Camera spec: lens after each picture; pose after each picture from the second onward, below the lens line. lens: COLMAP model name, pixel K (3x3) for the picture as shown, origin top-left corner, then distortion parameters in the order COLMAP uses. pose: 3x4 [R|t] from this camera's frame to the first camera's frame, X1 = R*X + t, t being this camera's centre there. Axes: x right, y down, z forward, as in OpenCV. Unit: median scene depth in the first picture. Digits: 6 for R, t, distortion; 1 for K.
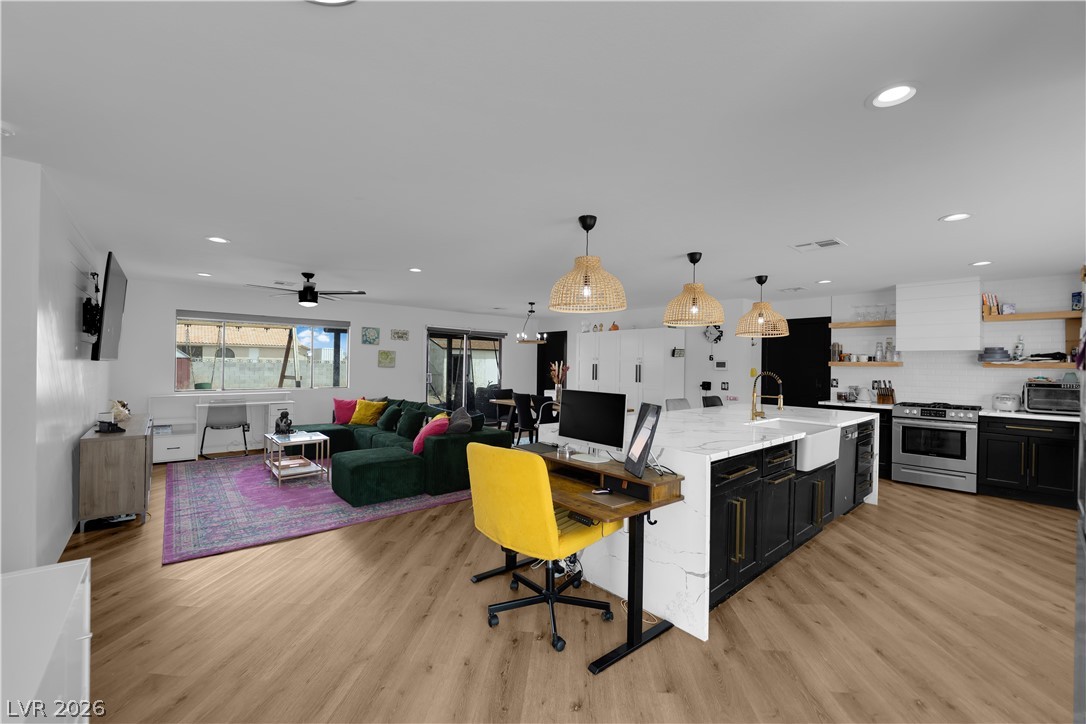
lens RADIAL K [[437.4, 0, 538.3], [0, 437.4, 363.9], [0, 0, 1]] dist [-0.007897, -0.005125]
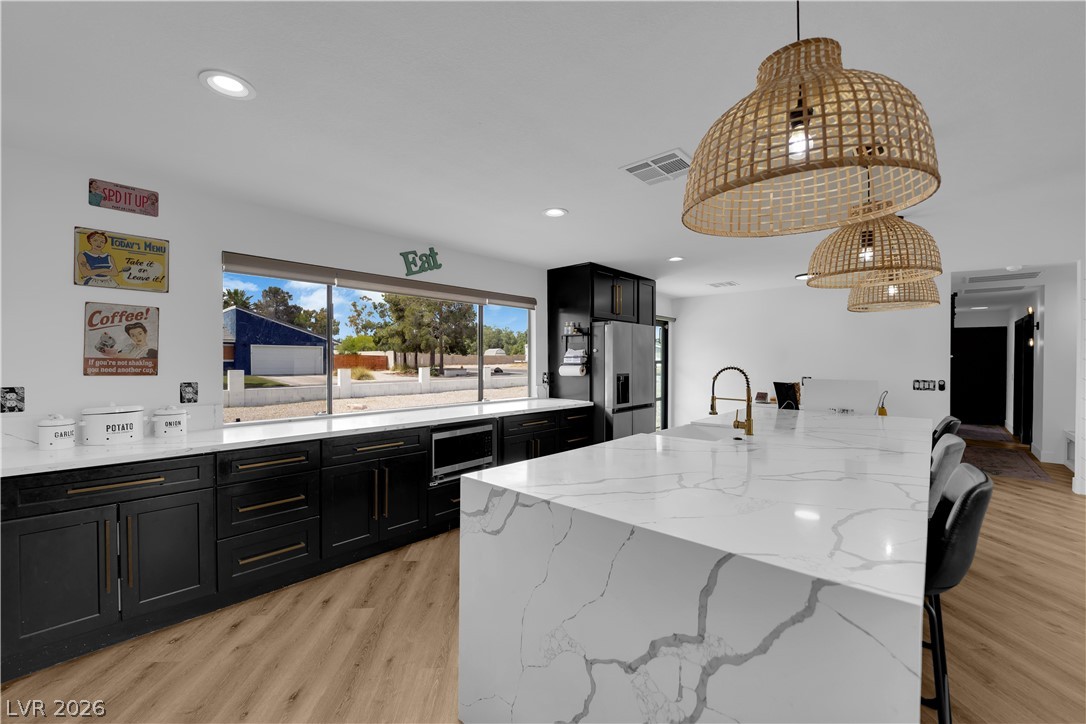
lens RADIAL K [[436.5, 0, 539.2], [0, 436.5, 363.6], [0, 0, 1]] dist [-0.013777, 0.000032]
pose [[-0.992433, -0.016769, -0.121635, 0.565574], [-0.017205, 0.999849, 0.002531, 0.011166], [0.121575, 0.004605, -0.992572, 1.021424]]
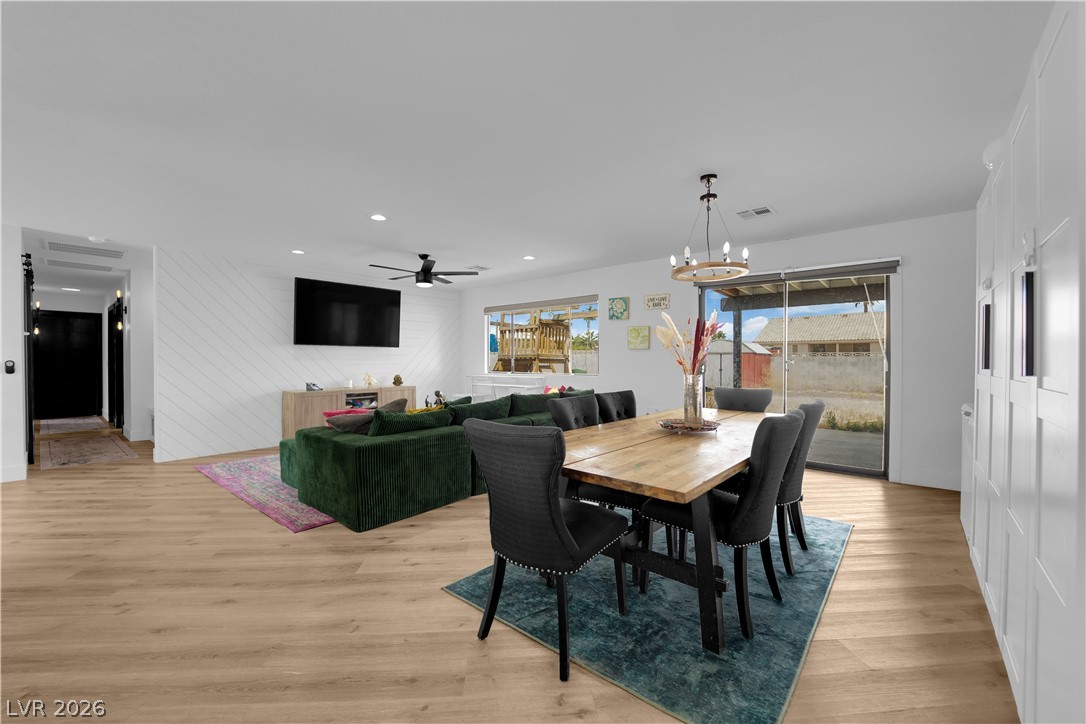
lens RADIAL K [[437.4, 0, 538.3], [0, 437.4, 363.9], [0, 0, 1]] dist [-0.007897, -0.005125]
pose [[0.153824, -0.005675, -0.988082, 0.455817], [0.005542, 0.999973, -0.004881, 0.046148], [0.988083, -0.004725, 0.153851, 0.982421]]
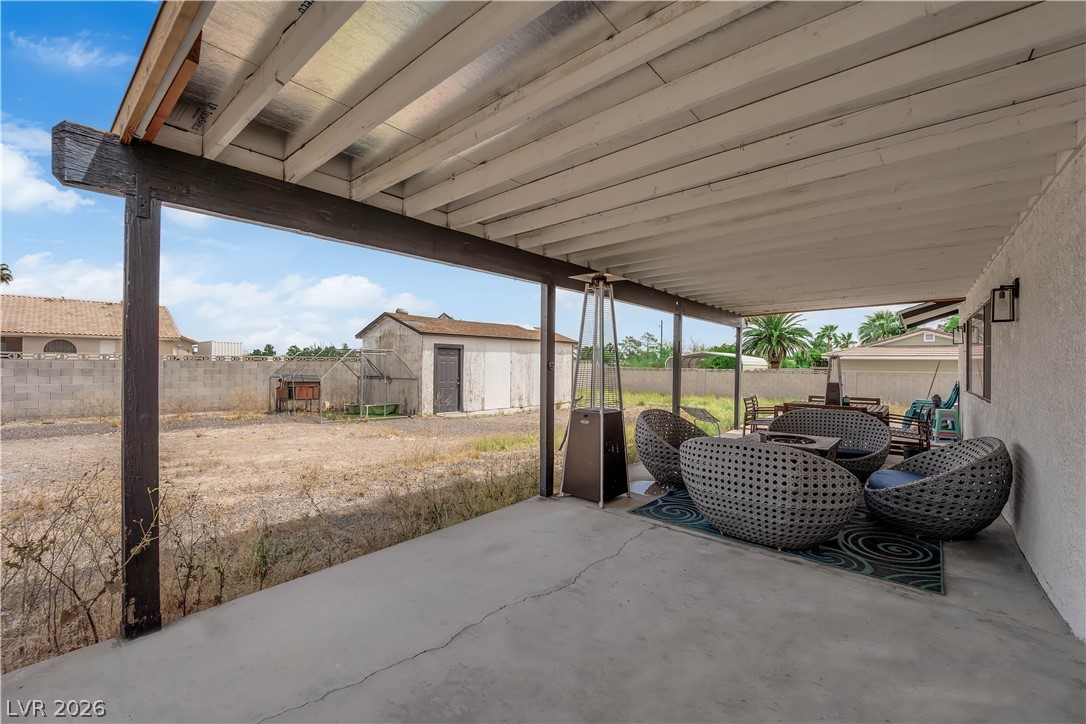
lens RADIAL K [[437.4, 0, 538.3], [0, 437.4, 363.9], [0, 0, 1]] dist [-0.007897, -0.005125]
pose [[0.985842, -0.006472, 0.167554, -0.588076], [0.005261, 0.999957, 0.007671, 0.003251], [-0.167597, -0.006681, 0.985833, 1.439402]]
